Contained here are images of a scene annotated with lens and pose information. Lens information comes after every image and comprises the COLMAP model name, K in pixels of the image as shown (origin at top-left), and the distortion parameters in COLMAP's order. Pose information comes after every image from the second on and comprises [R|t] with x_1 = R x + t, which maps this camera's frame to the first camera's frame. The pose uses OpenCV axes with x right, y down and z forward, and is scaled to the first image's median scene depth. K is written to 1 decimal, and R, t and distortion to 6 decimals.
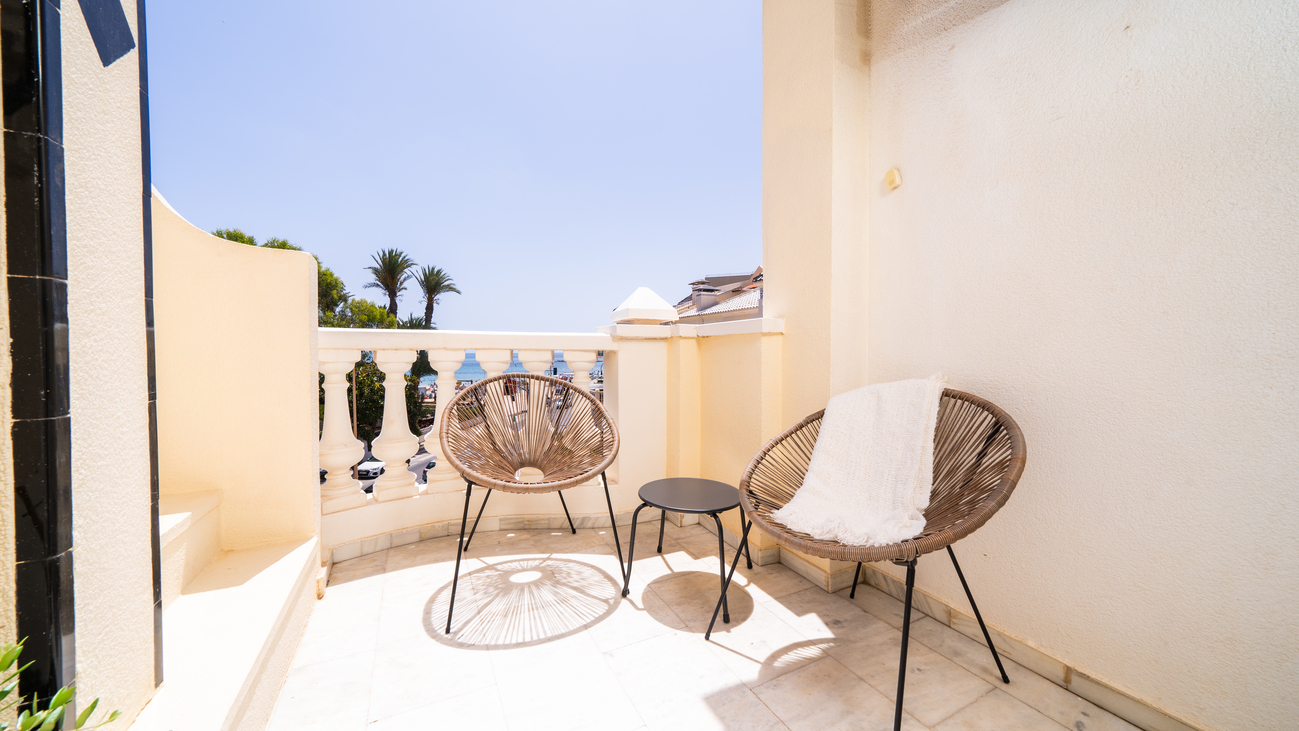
lens RADIAL K [[429.8, 0, 643.9], [0, 429.8, 357.0], [0, 0, 1]] dist [-0.012381, -0.000651]
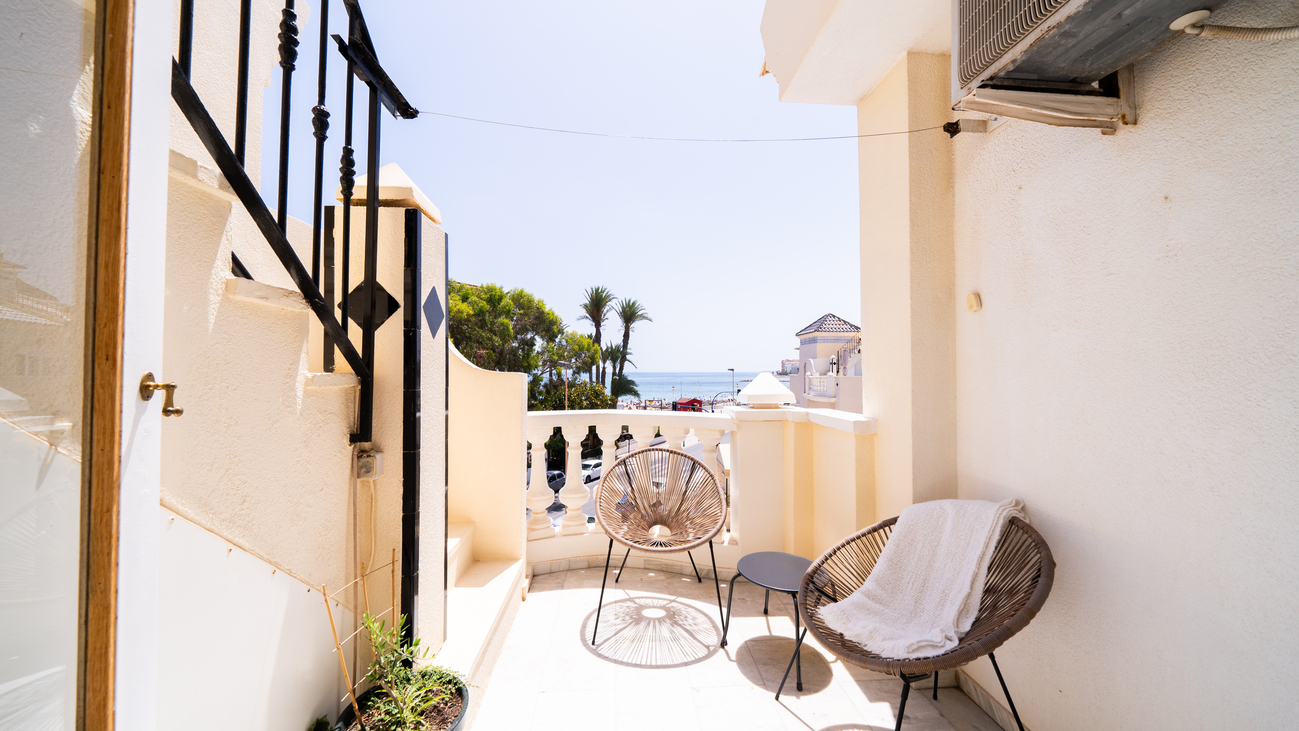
lens RADIAL K [[429.8, 0, 660.5], [0, 429.8, 357.1], [0, 0, 1]] dist [-0.012381, -0.000651]
pose [[0.925884, -0.012699, -0.377594, 0.241825], [-0.004623, 0.998979, -0.044932, -0.204577], [0.377779, 0.043347, 0.924880, -0.231128]]
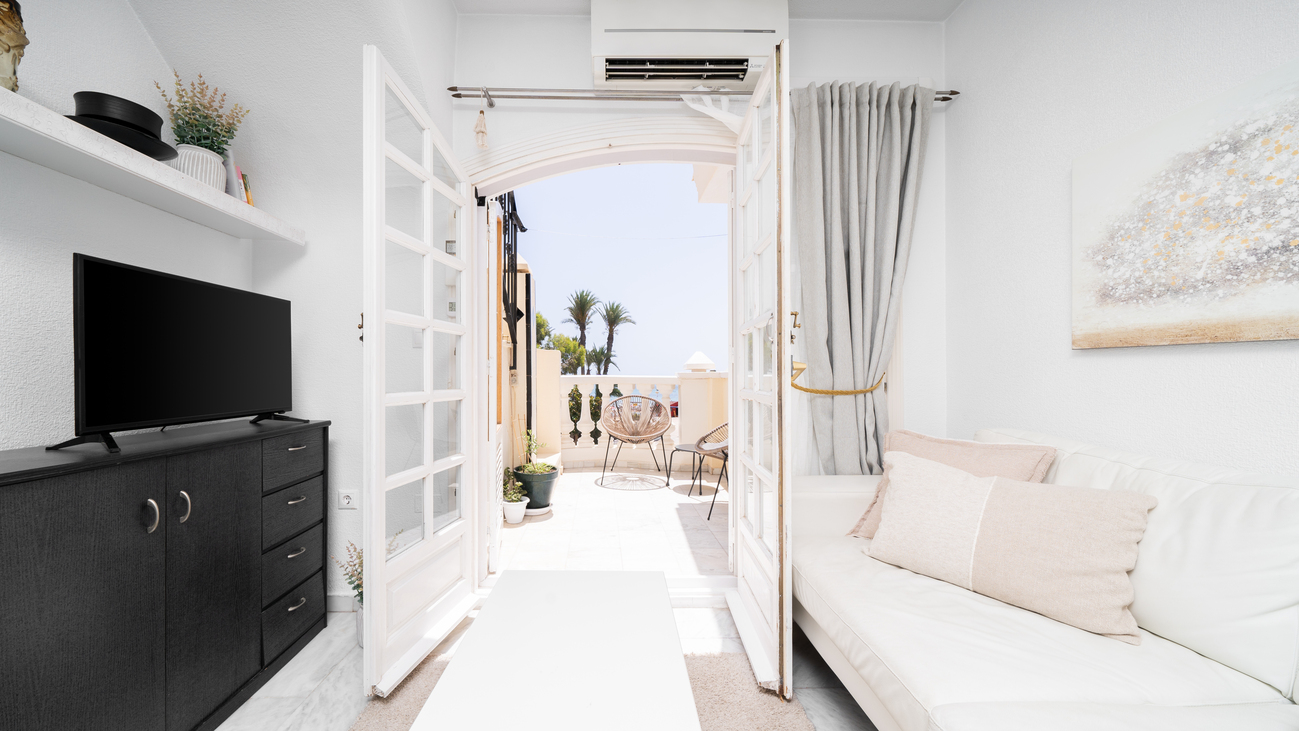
lens RADIAL K [[429.8, 0, 649.7], [0, 429.8, 372.2], [0, 0, 1]] dist [-0.012381, -0.000651]
pose [[0.930762, -0.003411, -0.365610, 0.696572], [-0.003279, 0.999838, -0.017677, -0.048558], [0.365611, 0.017652, 0.930600, -1.224198]]
